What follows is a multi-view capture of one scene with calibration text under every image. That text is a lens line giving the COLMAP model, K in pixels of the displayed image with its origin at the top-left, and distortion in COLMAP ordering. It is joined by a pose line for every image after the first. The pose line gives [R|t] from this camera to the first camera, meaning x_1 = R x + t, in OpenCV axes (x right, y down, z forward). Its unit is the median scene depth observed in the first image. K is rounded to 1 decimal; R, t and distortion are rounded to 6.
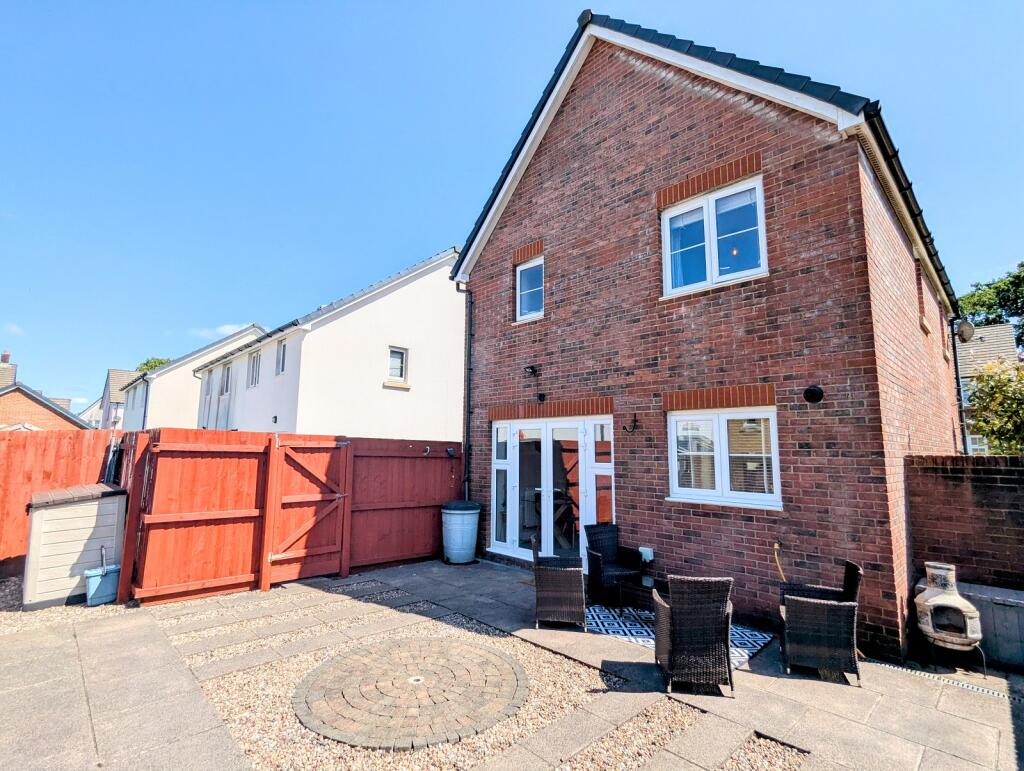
lens RADIAL K [[481.1, 0, 512.0], [0, 481.1, 385.5], [0, 0, 1]] dist [0.001725, 0.000545]
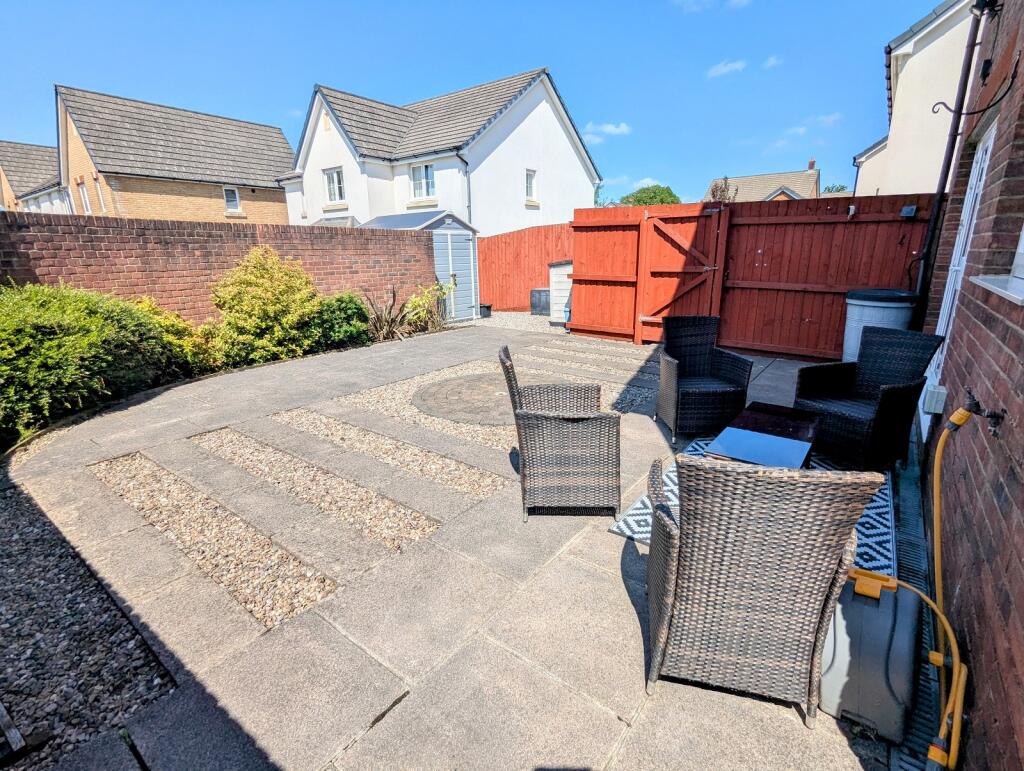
lens RADIAL K [[496.6, 0, 512.0], [0, 496.6, 385.5], [0, 0, 1]] dist [0.000127, -0.000274]
pose [[0.155156, 0.249006, -0.955993, 0.594887], [0.141253, 0.952177, 0.270937, 0.135533], [0.977739, -0.177074, 0.112563, 0.499987]]
